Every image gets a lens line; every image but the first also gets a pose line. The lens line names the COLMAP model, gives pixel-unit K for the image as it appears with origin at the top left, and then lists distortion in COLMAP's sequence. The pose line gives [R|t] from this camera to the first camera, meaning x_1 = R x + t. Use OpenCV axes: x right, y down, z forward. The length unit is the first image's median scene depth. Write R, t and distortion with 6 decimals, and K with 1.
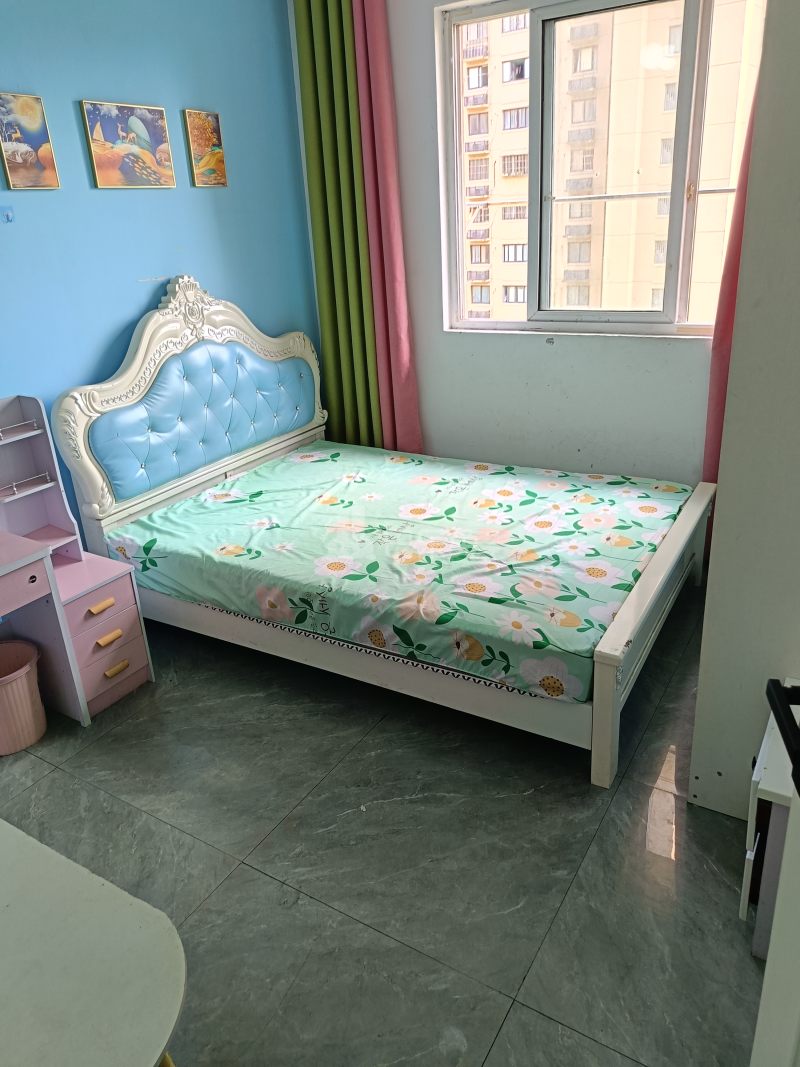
lens RADIAL K [[747.5, 0, 390.4], [0, 747.5, 516.5], [0, 0, 1]] dist [0.072544, -0.083275]
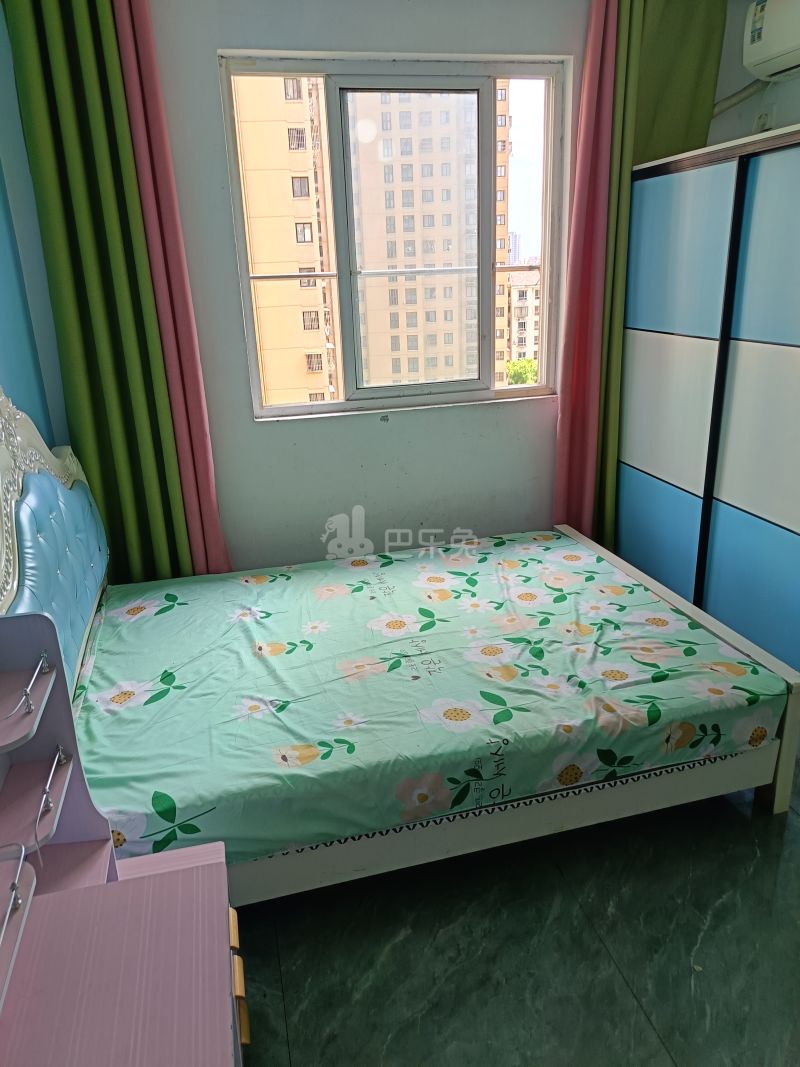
lens RADIAL K [[747.5, 0, 388.5], [0, 747.5, 527.4], [0, 0, 1]] dist [0.072544, -0.083275]
pose [[0.708893, -0.207857, 0.673993, -0.578206], [0.266594, 0.963663, 0.016792, -0.146063], [-0.652992, 0.167779, 0.738547, 0.406914]]
